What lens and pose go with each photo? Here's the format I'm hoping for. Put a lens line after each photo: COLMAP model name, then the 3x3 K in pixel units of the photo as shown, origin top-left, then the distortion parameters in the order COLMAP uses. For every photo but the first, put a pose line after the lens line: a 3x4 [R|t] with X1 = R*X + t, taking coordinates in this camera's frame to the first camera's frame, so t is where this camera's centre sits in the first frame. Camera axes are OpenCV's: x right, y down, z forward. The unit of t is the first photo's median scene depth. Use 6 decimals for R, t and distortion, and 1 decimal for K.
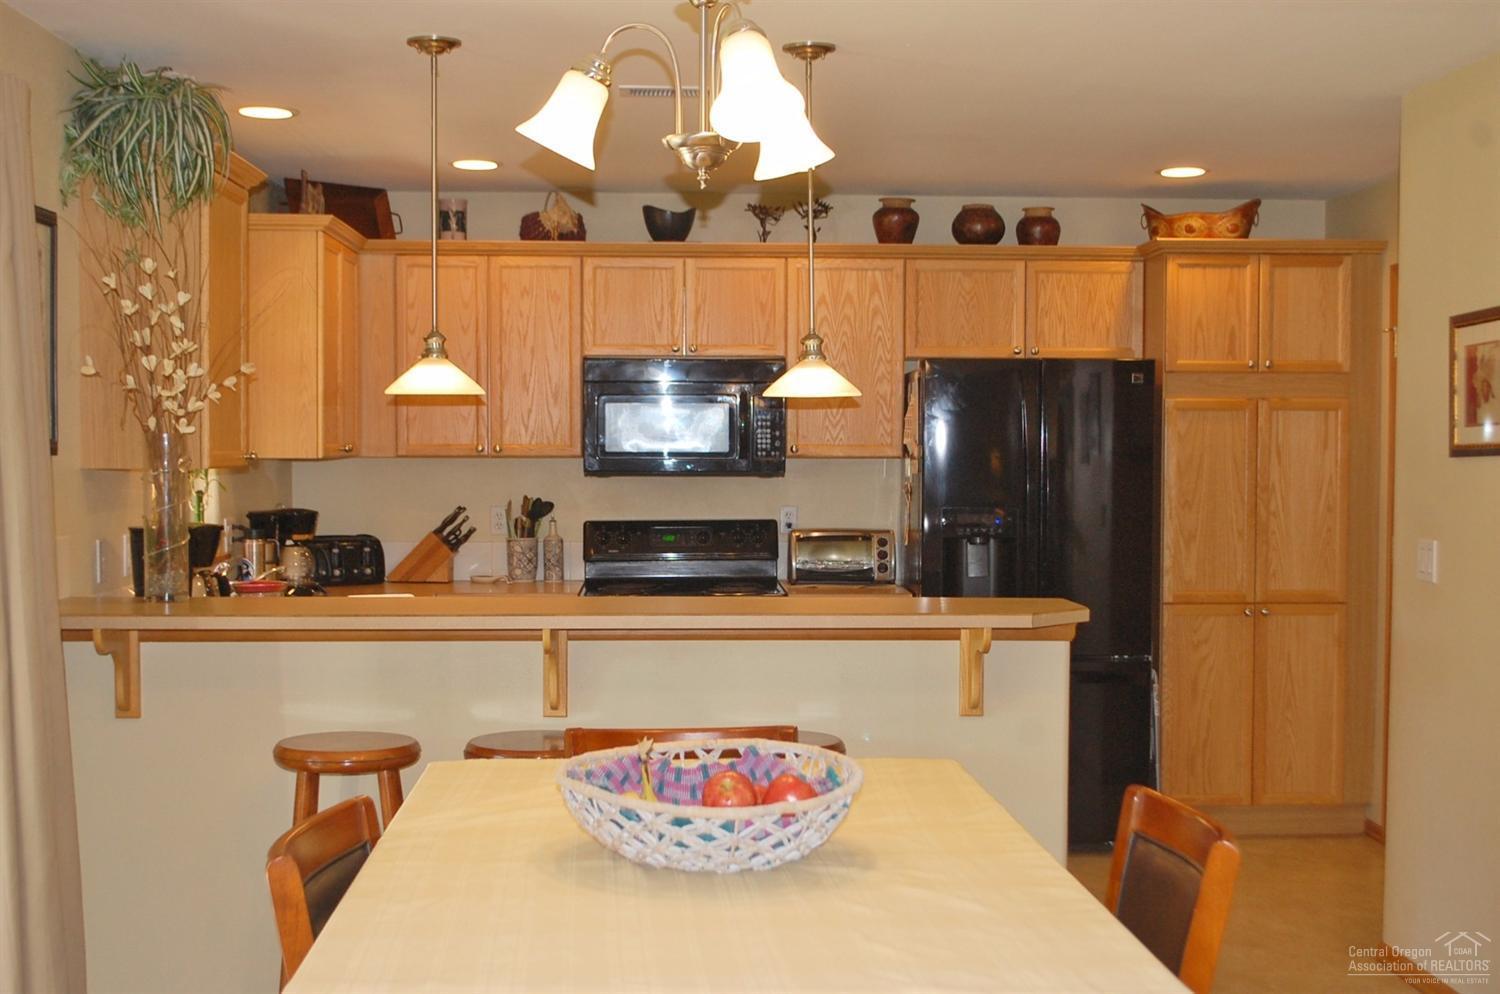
lens RADIAL K [[1874.0, 0, 749.4], [0, 1874.0, 513.2], [0, 0, 1]] dist [-0.033556, -0.079340]
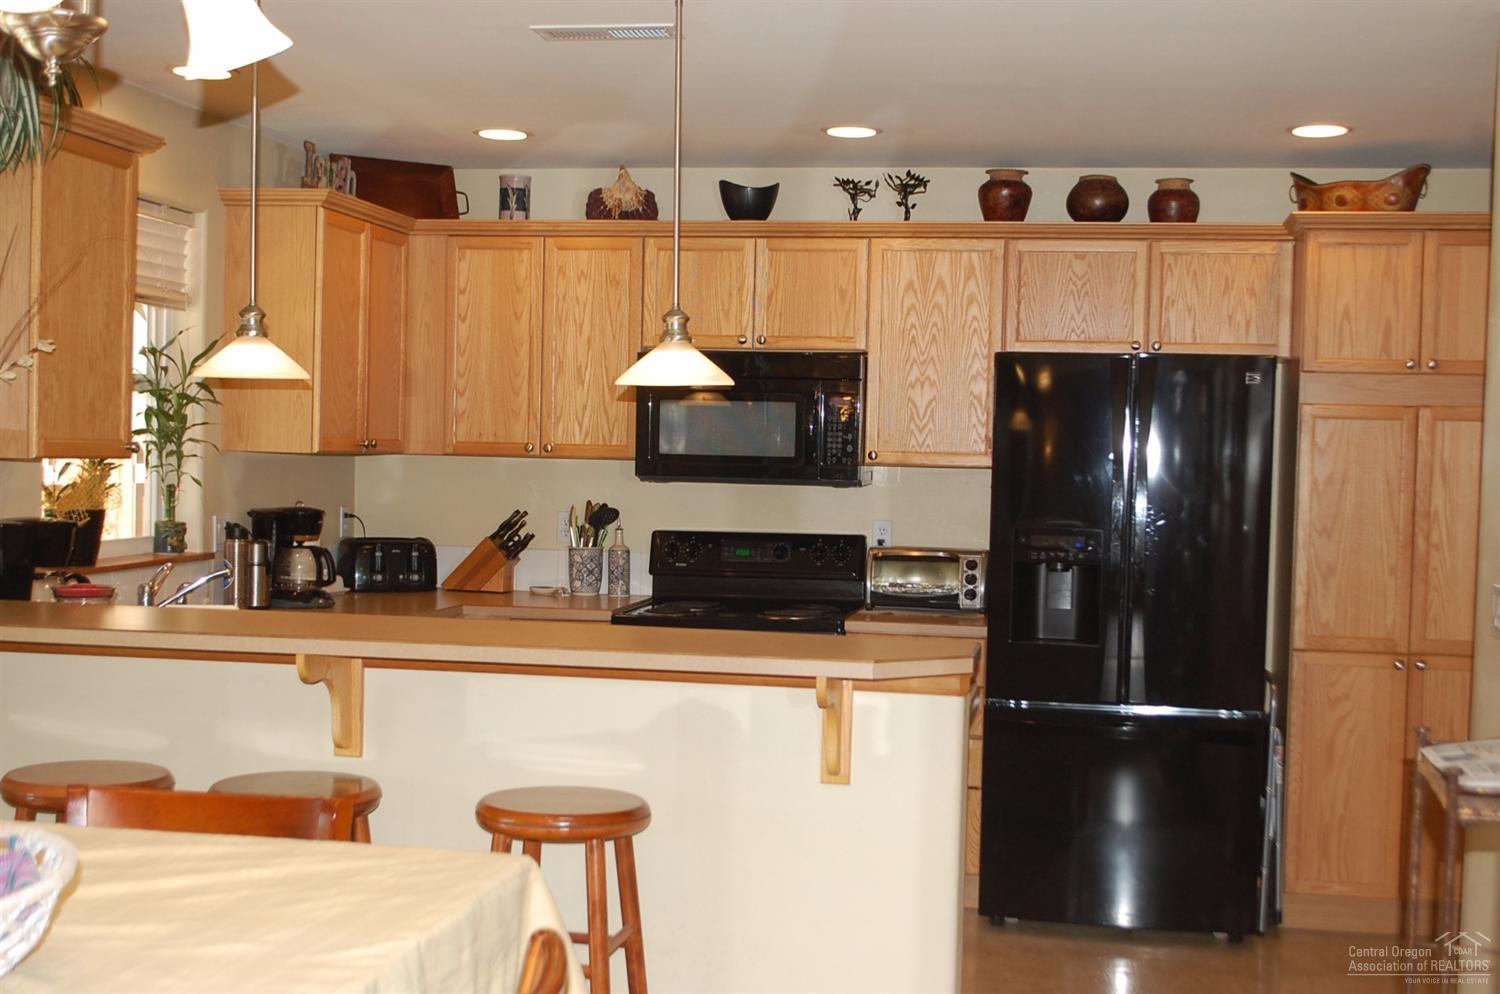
lens RADIAL K [[1874.0, 0, 749.4], [0, 1874.0, 513.2], [0, 0, 1]] dist [-0.033556, -0.079340]
pose [[0.975335, 0.027934, -0.218954, 0.161494], [-0.029167, 0.999572, -0.002401, -0.003408], [0.218793, 0.008728, 0.975732, 0.131754]]
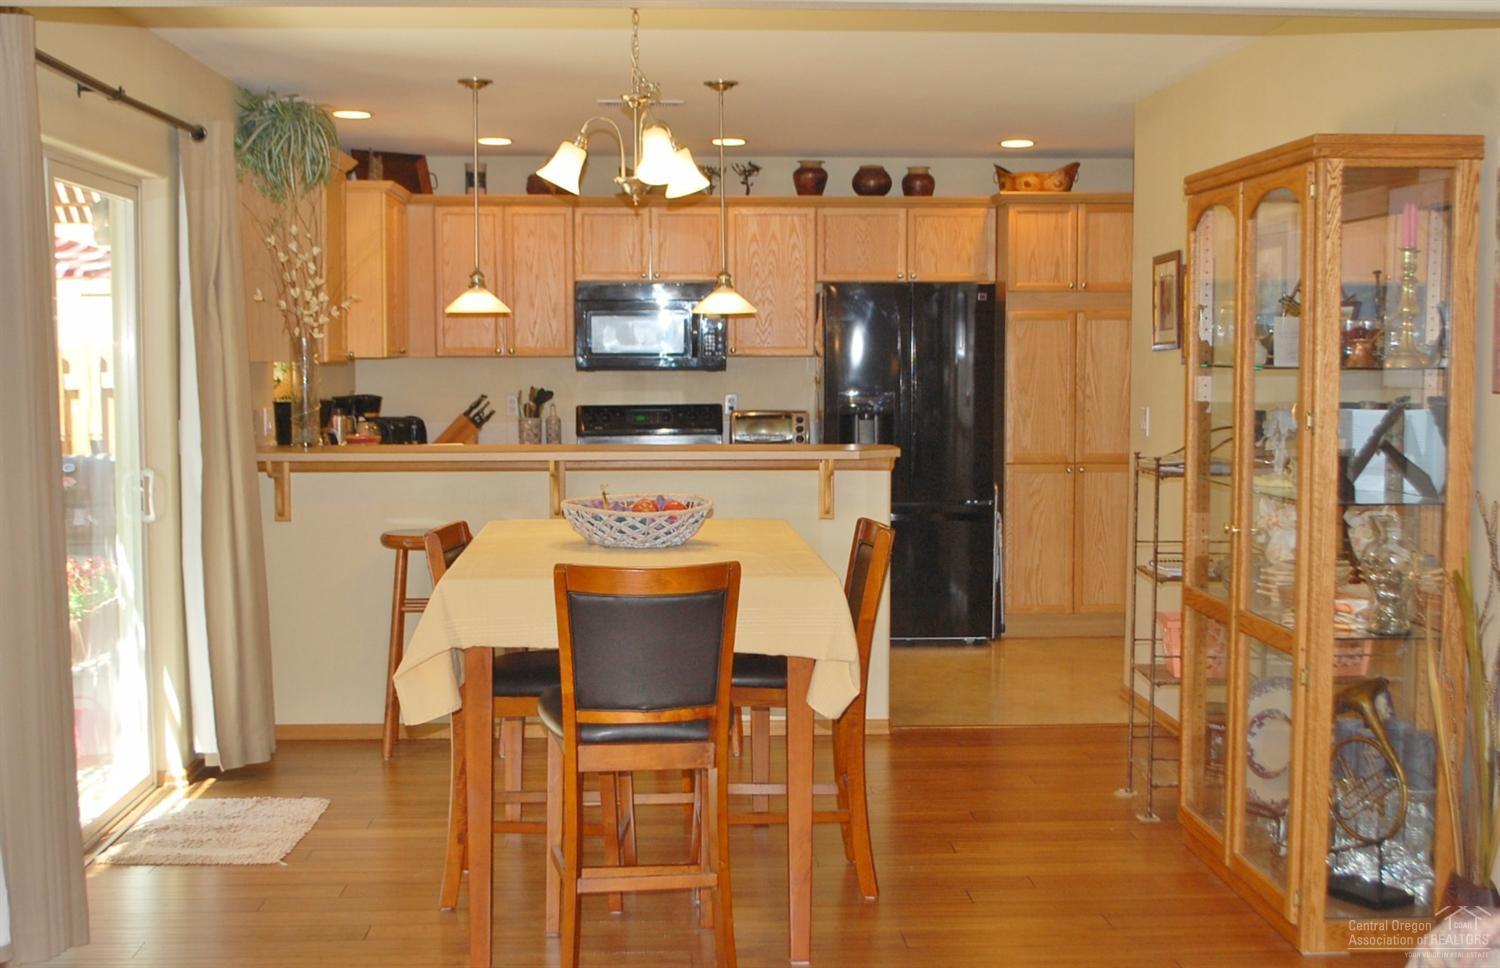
lens RADIAL K [[1898.5, 0, 750.0], [0, 1898.5, 484.0], [0, 0, 1]] dist [-0.022457, -0.000648]
pose [[0.999991, -0.003909, 0.001681, 0.033424], [0.003854, 0.999498, 0.031457, 0.018689], [-0.001803, -0.031450, 0.999504, -0.358748]]
